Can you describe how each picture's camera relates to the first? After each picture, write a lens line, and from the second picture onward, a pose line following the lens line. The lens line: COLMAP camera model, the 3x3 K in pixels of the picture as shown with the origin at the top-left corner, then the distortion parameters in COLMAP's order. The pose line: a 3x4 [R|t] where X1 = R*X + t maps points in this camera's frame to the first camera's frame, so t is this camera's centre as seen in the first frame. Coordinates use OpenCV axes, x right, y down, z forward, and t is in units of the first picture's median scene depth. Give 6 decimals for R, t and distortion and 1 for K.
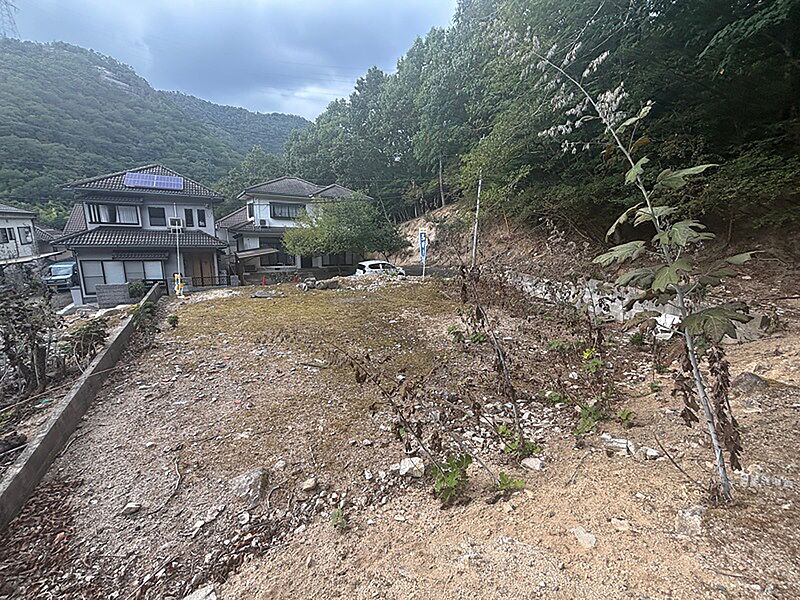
lens RADIAL K [[326.9, 0, 400.0], [0, 326.9, 300.0], [0, 0, 1]] dist [-0.000271, 0.000373]
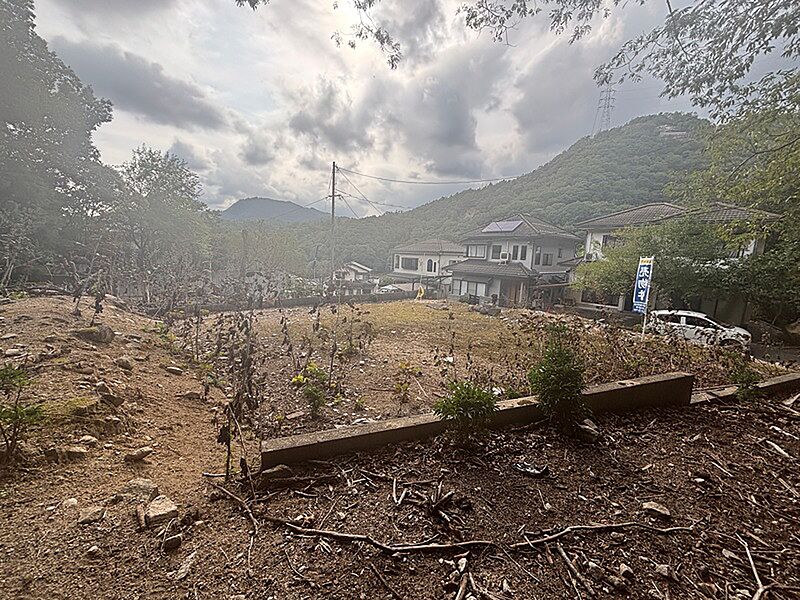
lens RADIAL K [[326.9, 0, 400.0], [0, 326.9, 300.0], [0, 0, 1]] dist [-0.000271, 0.000373]
pose [[0.217786, 0.118294, -0.968801, 0.472648], [-0.235346, 0.969702, 0.065499, -0.055862], [0.947197, 0.213739, 0.239027, 0.327377]]
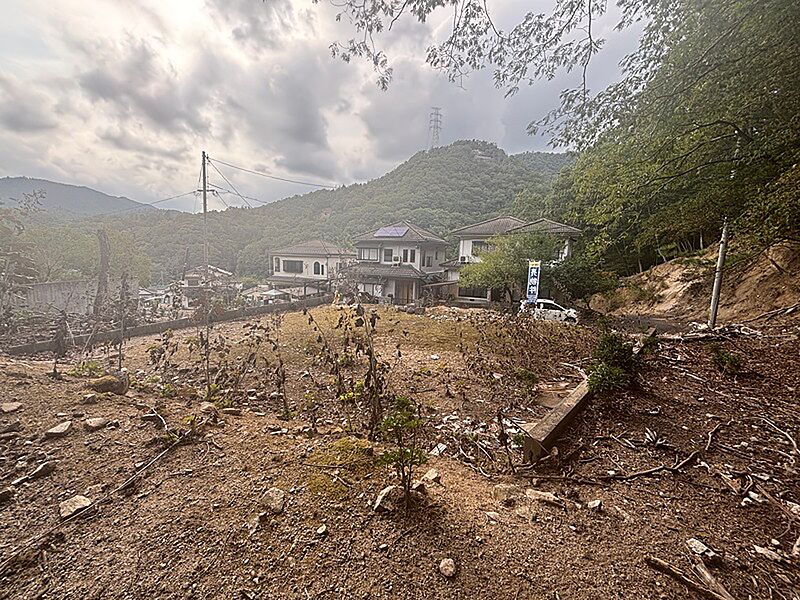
lens RADIAL K [[322.1, 0, 402.2], [0, 322.1, 310.1], [0, 0, 1]] dist [-0.000532, 0.000475]
pose [[0.607800, 0.116094, -0.785558, 0.434055], [-0.179897, 0.983666, 0.006182, -0.031824], [0.773444, 0.137562, 0.618757, 0.179782]]
